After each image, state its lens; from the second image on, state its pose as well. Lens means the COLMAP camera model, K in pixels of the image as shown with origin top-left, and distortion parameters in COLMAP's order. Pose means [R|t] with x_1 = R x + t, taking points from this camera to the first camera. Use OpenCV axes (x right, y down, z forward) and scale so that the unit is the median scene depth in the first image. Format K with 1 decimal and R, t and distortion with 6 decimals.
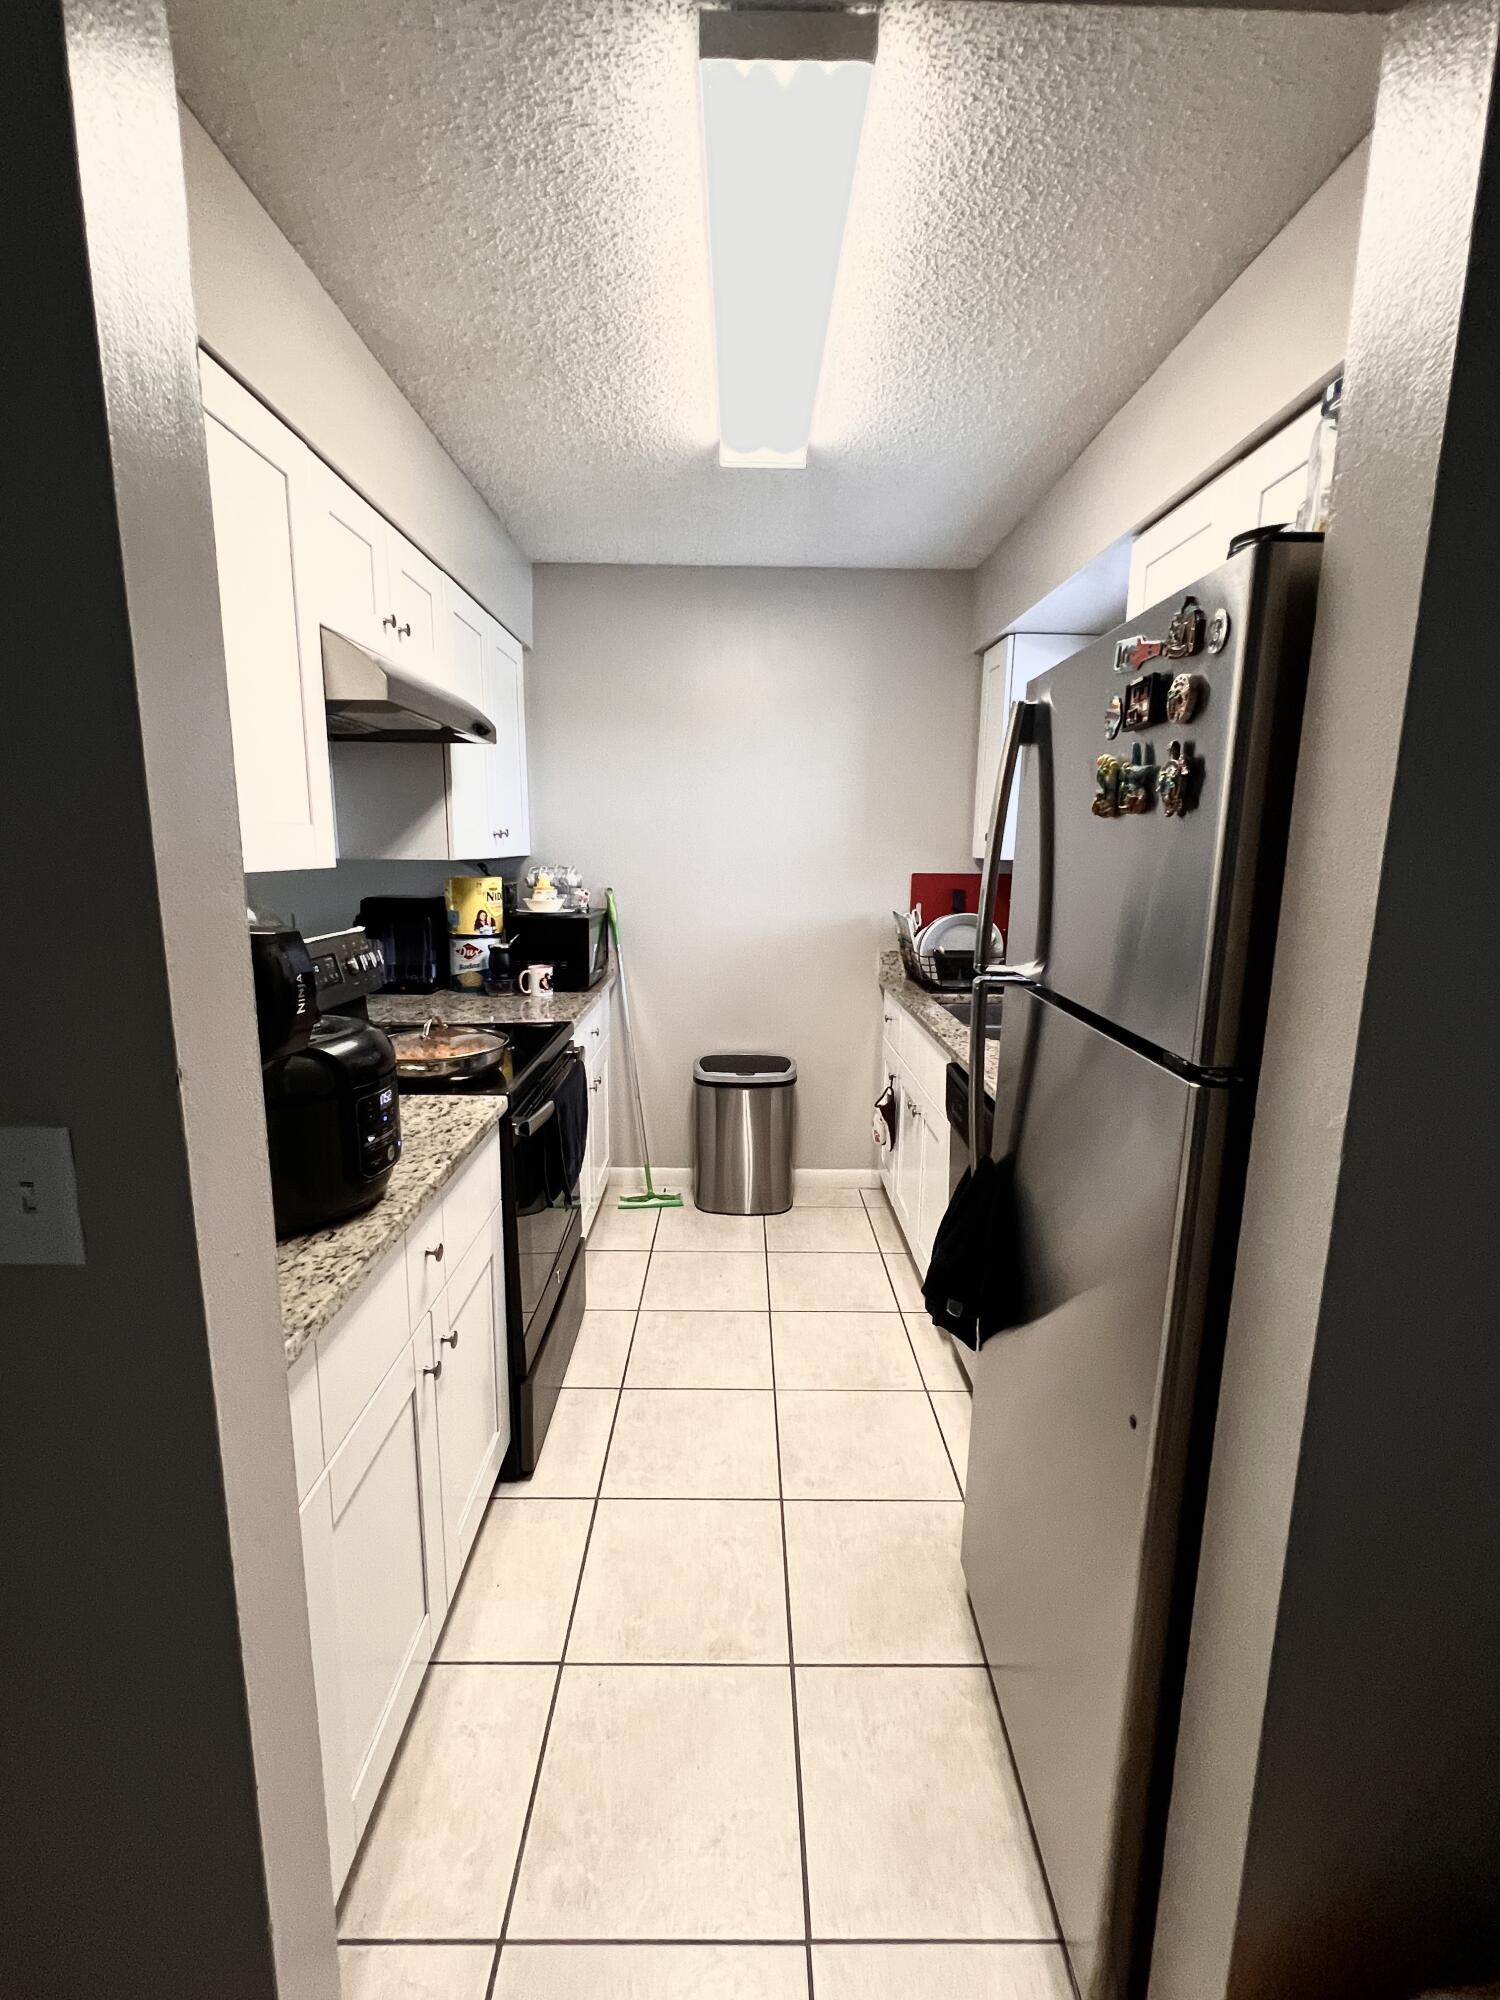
lens RADIAL K [[895.4, 0, 753.1], [0, 895.4, 999.3], [0, 0, 1]] dist [-0.004022, 0.000899]
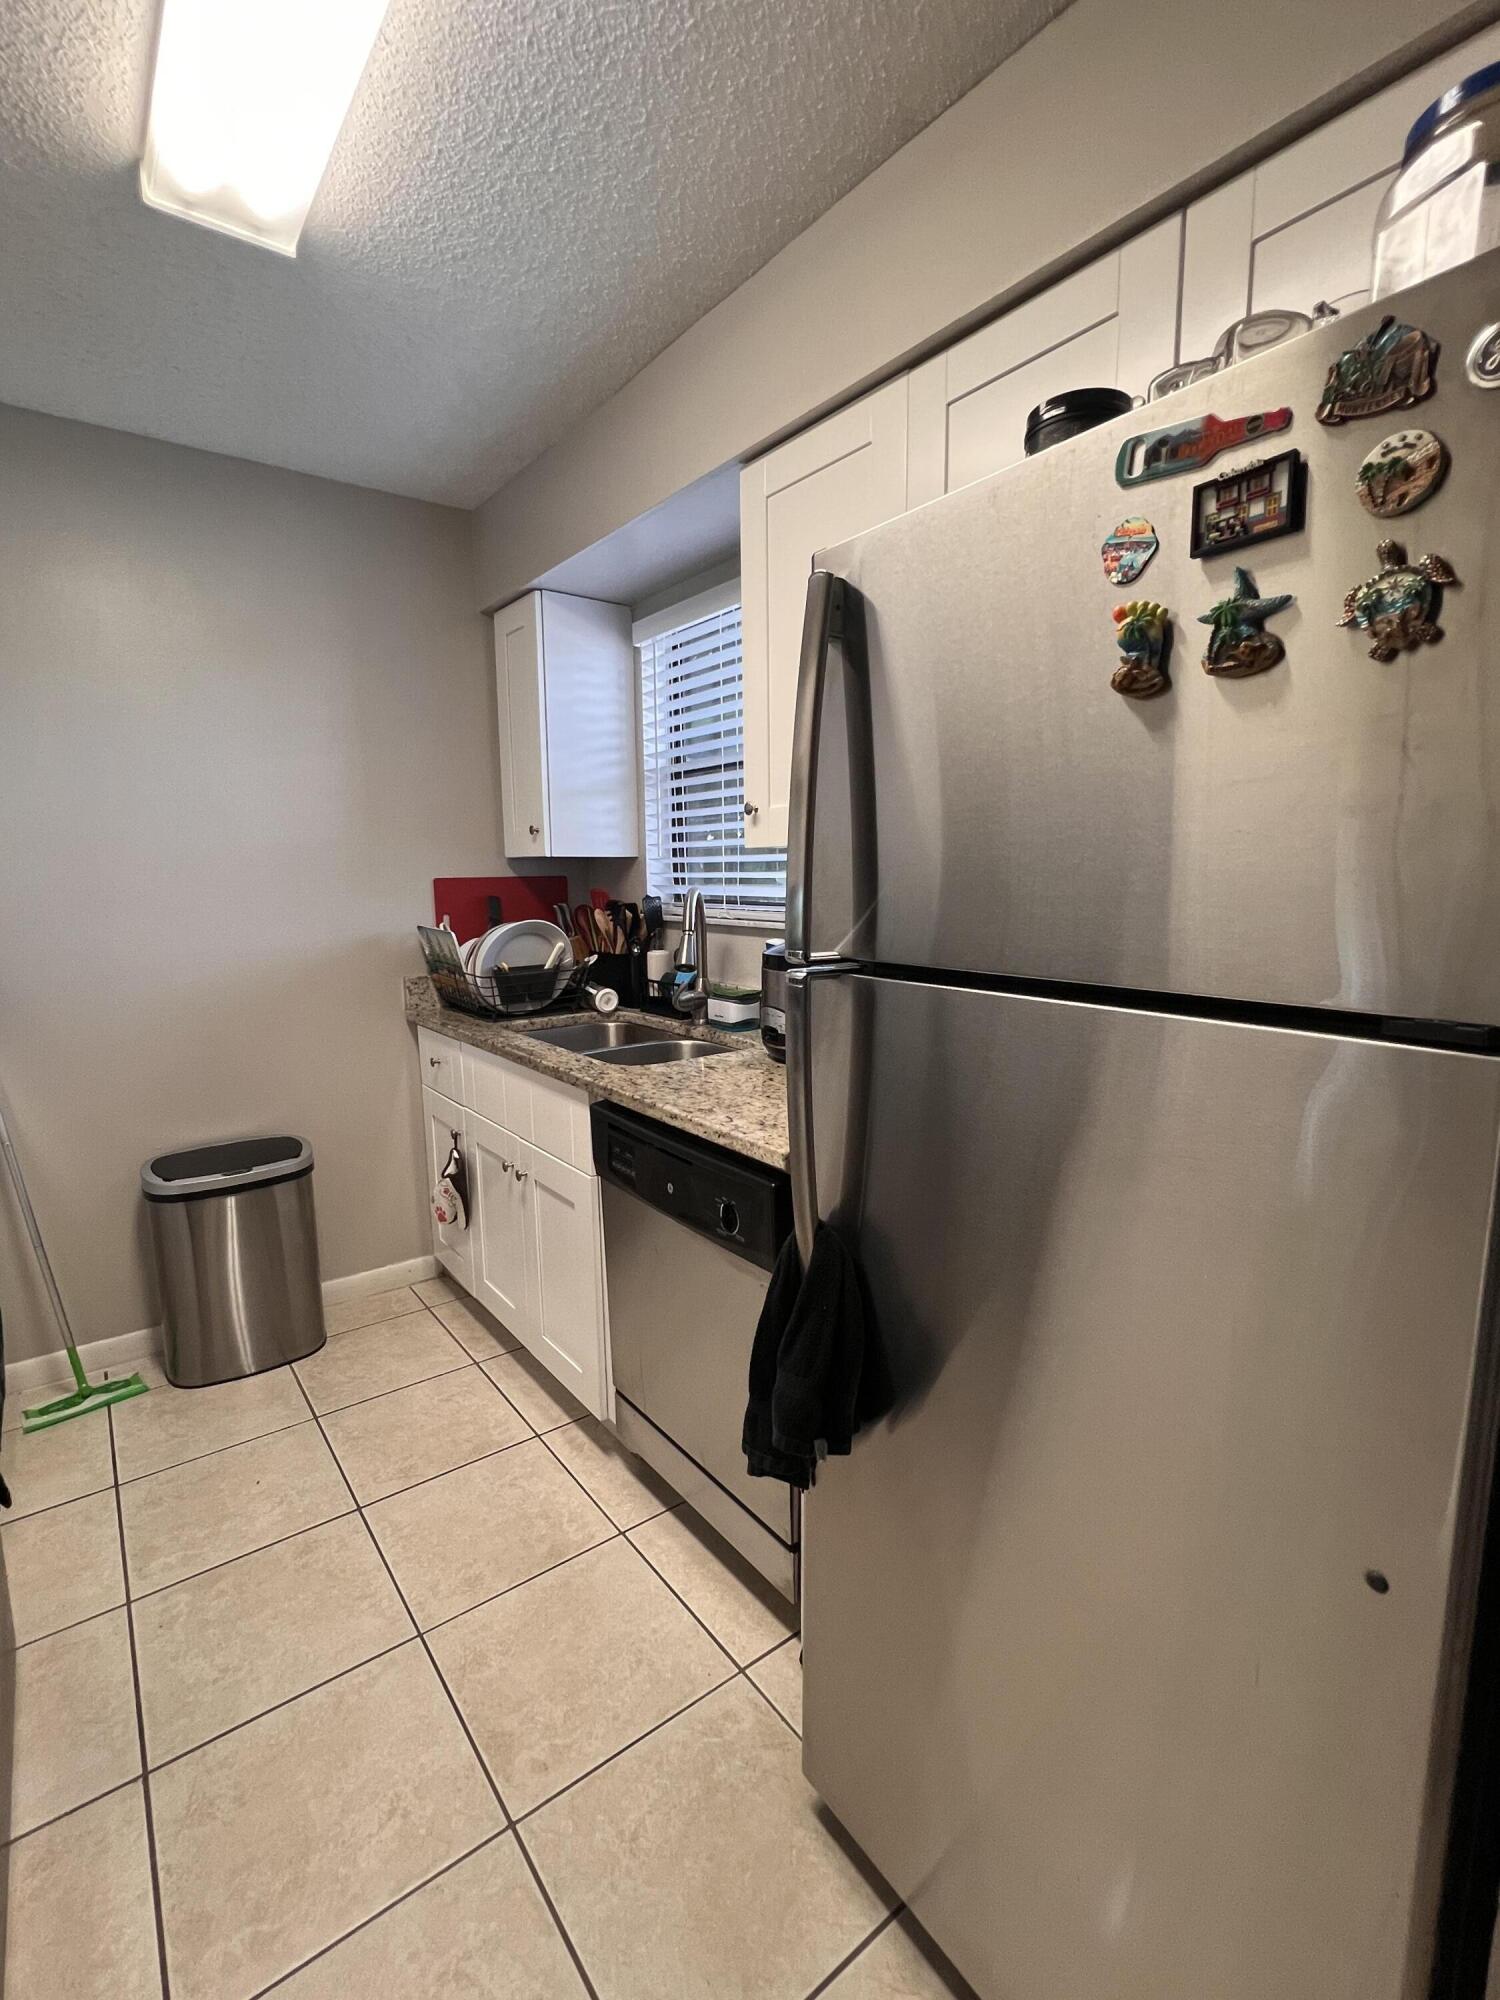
lens RADIAL K [[895.4, 0, 741.1], [0, 895.4, 1003.1], [0, 0, 1]] dist [-0.004022, 0.000899]
pose [[0.803925, -0.109764, 0.584514, -0.093058], [0.126110, 0.991933, 0.012823, -0.006728], [-0.581206, 0.063405, 0.811283, 0.222941]]
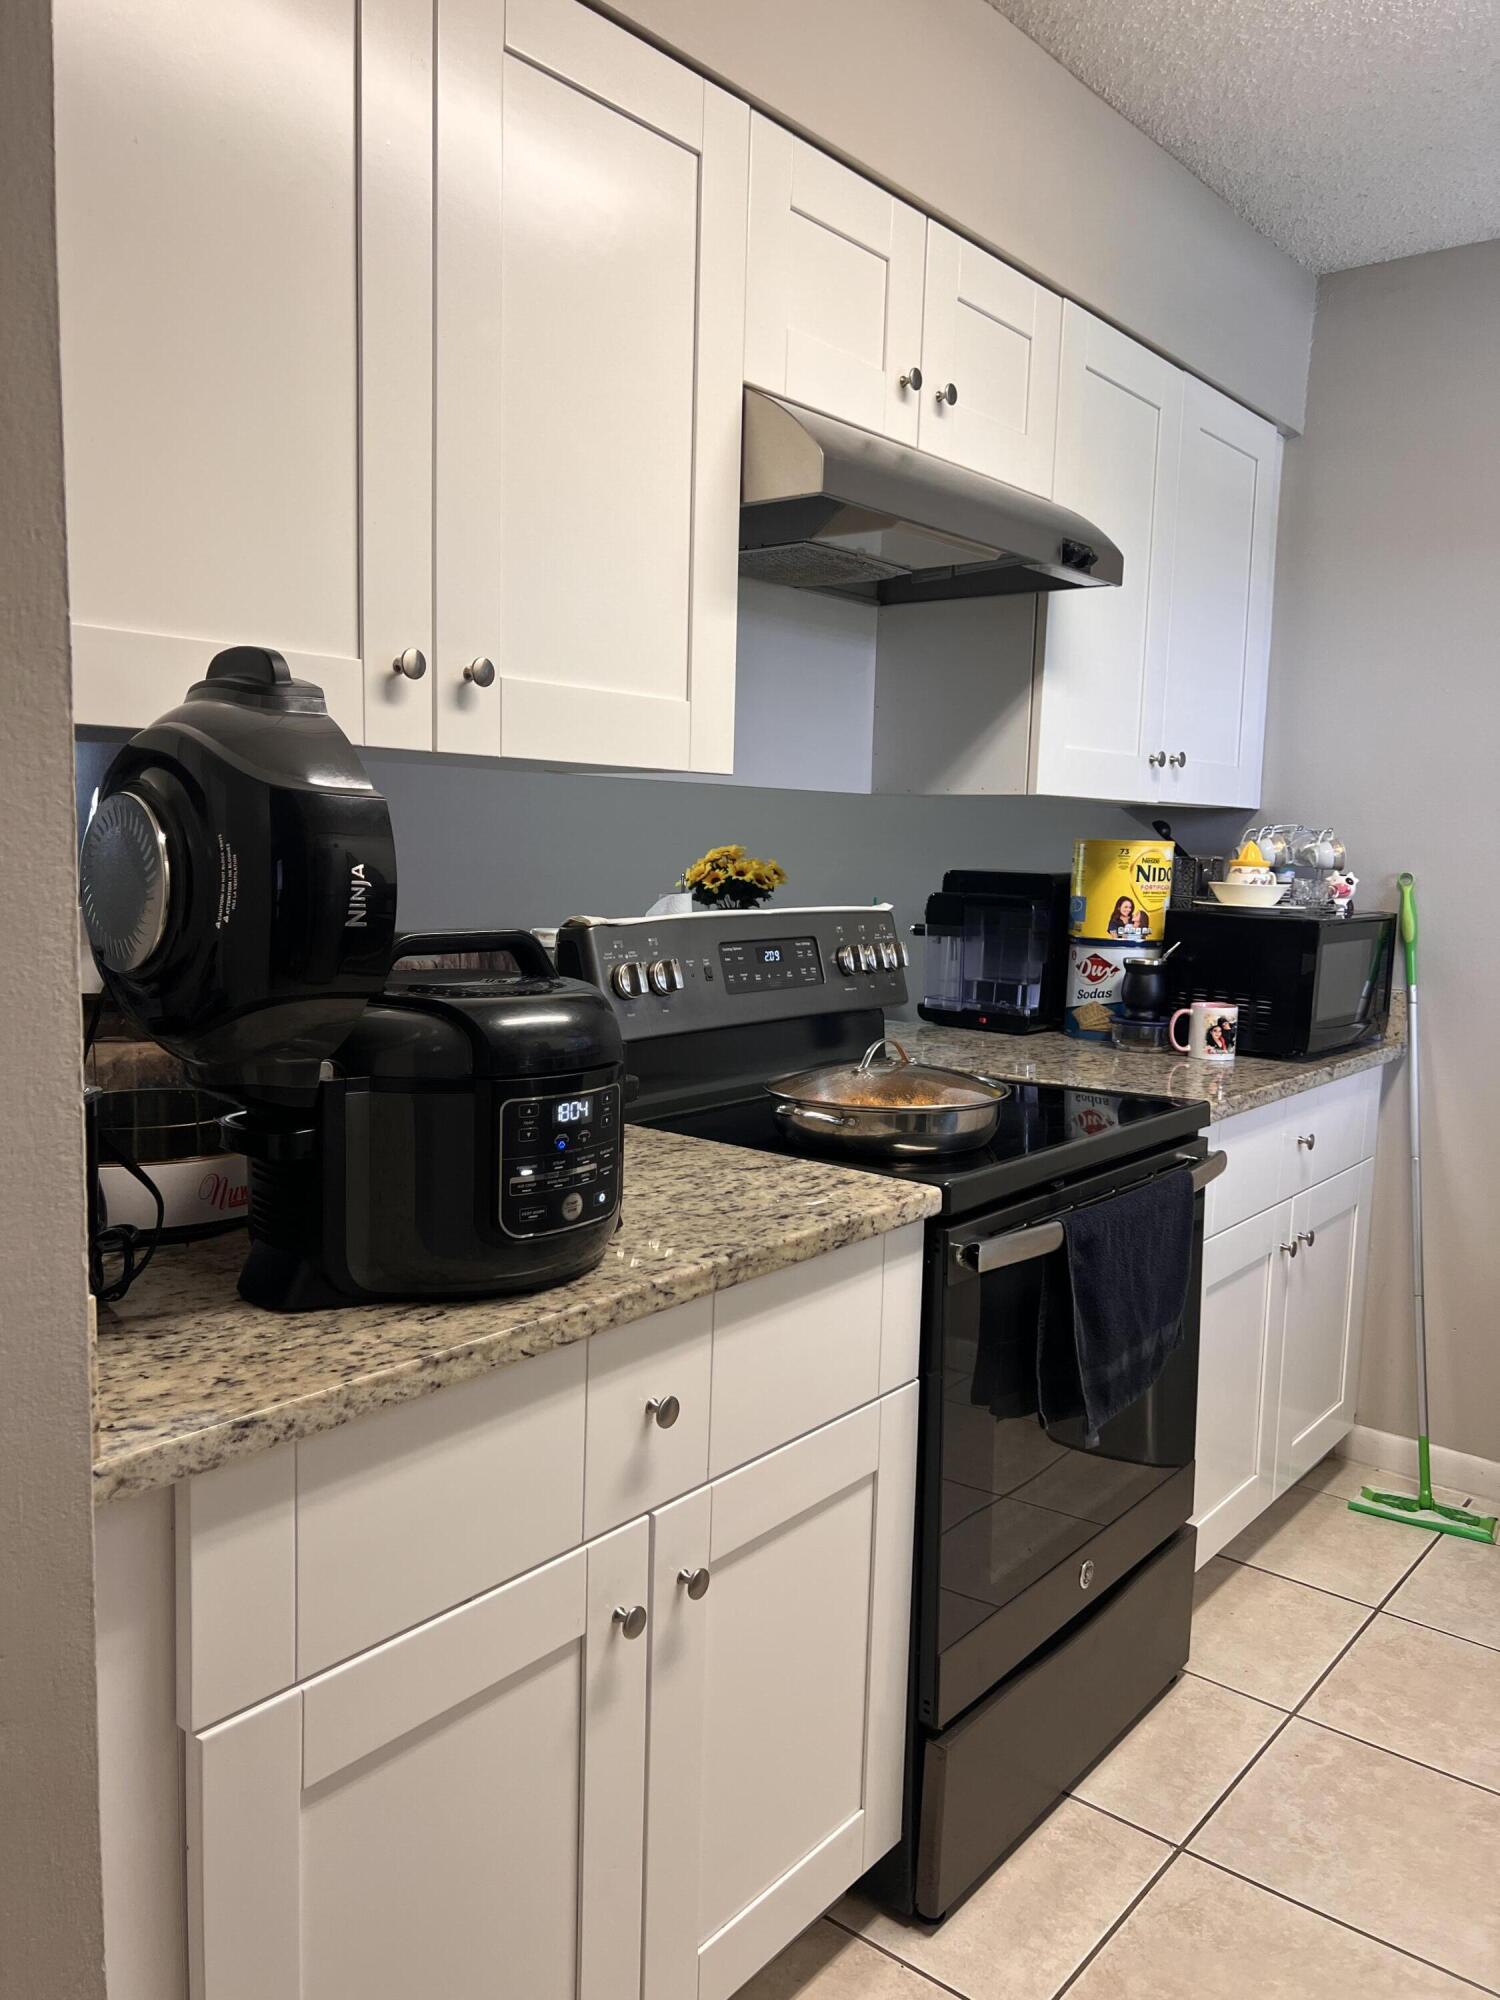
lens RADIAL K [[1504.6, 0, 749.5], [0, 1504.6, 1003.0], [0, 0, 1]] dist [0.027744, -0.016520]
pose [[0.765142, 0.079799, -0.638898, 0.126246], [-0.125386, 0.991760, -0.026289, 0.021020], [0.631535, 0.100224, 0.768842, 0.126929]]
